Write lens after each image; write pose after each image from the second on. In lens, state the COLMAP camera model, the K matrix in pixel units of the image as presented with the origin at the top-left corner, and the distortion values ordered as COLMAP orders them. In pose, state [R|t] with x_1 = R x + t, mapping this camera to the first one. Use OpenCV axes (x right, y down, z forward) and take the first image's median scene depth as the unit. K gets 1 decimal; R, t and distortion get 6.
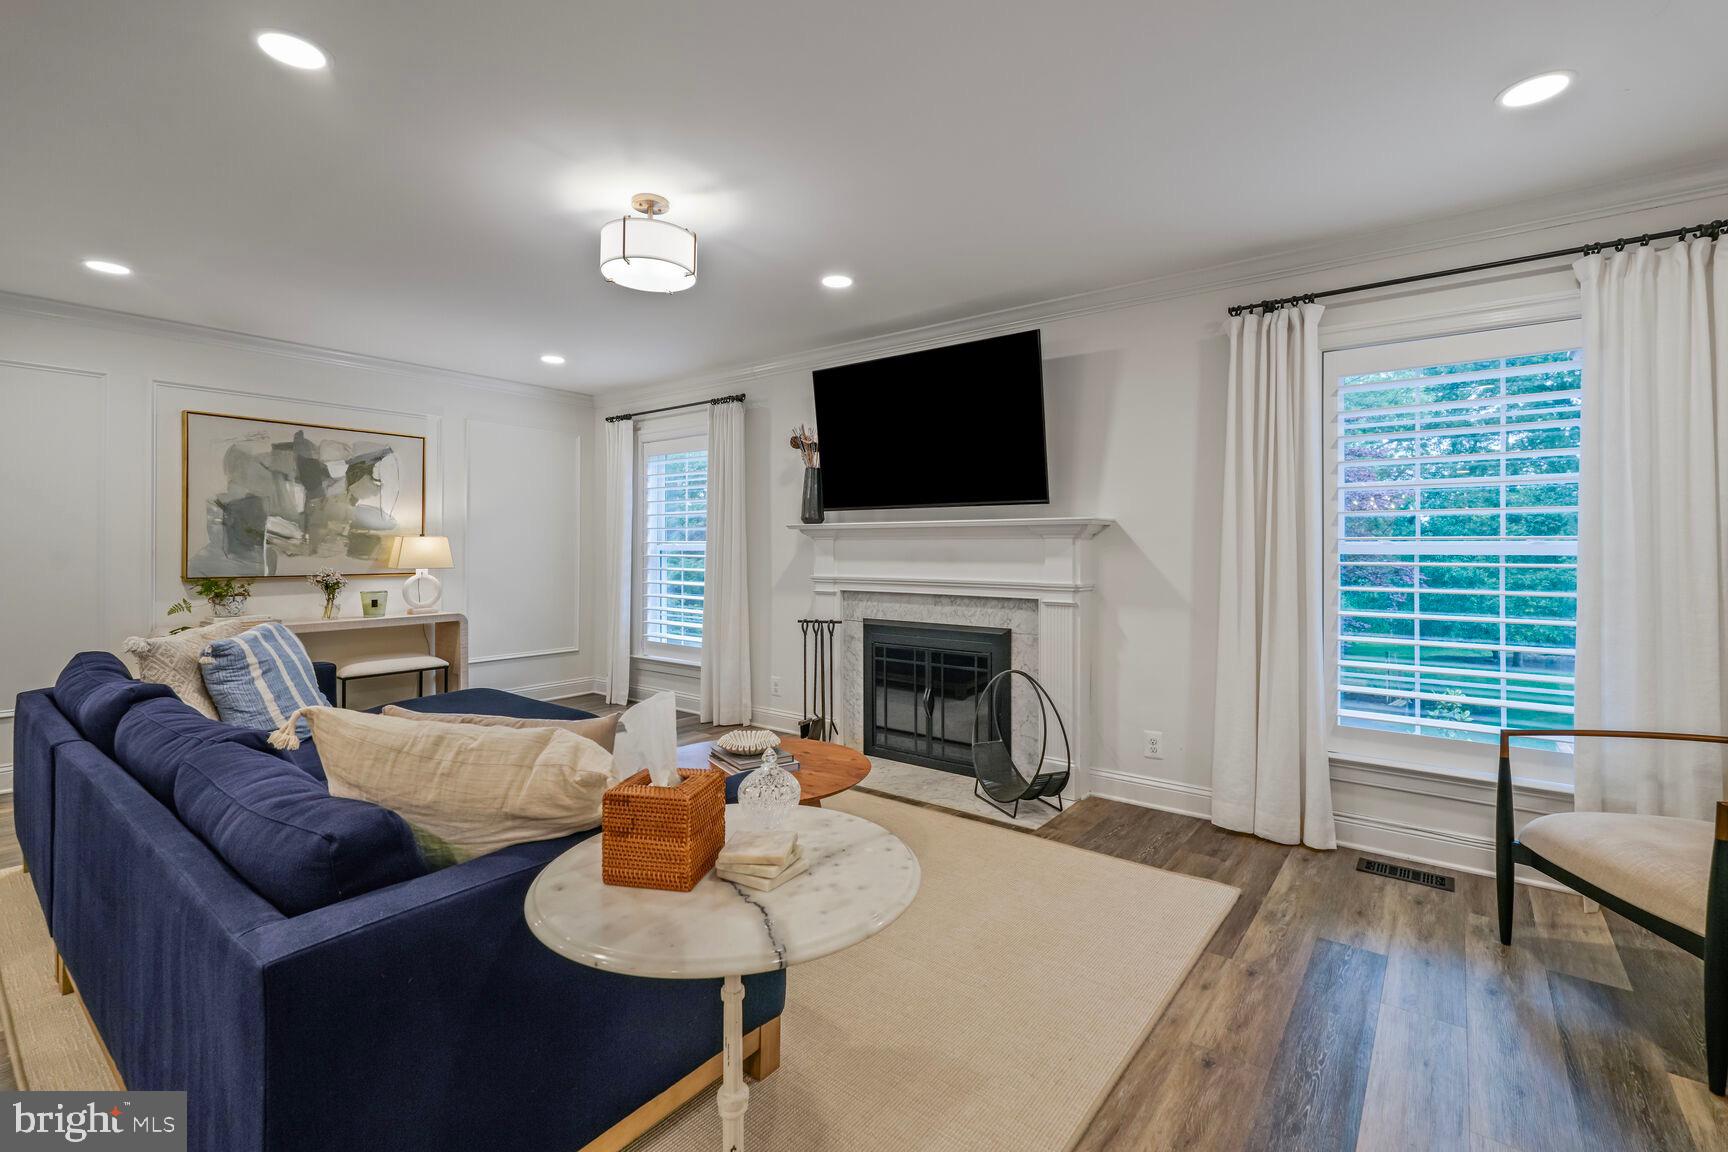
lens RADIAL K [[761.9, 0, 869.0], [0, 761.9, 558.3], [0, 0, 1]] dist [-0.002837, -0.000221]
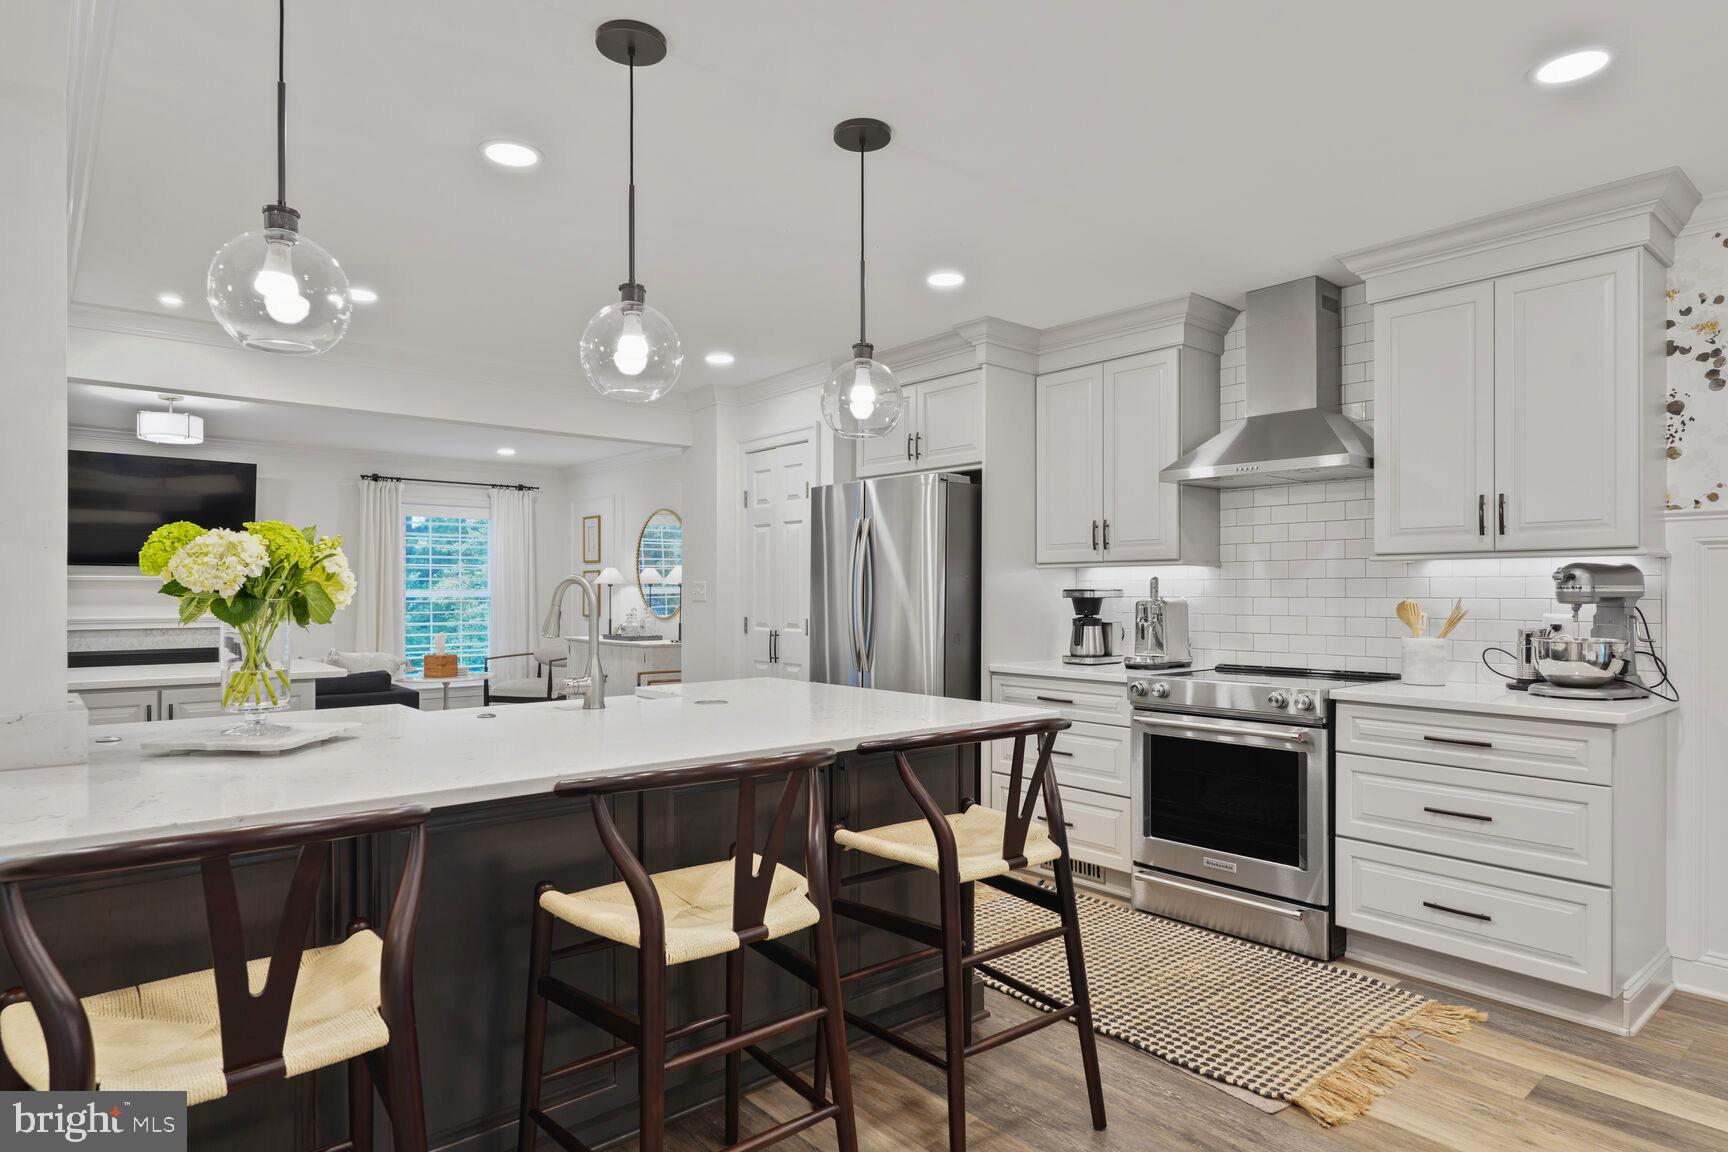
lens RADIAL K [[989.0, 0, 864.9], [0, 989.0, 589.2], [0, 0, 1]] dist [0.003465, 0.001028]
pose [[0.211049, 0.002552, 0.977472, -1.511138], [0.015772, 0.999858, -0.006015, 0.007450], [-0.977348, 0.016686, 0.210979, -0.710532]]
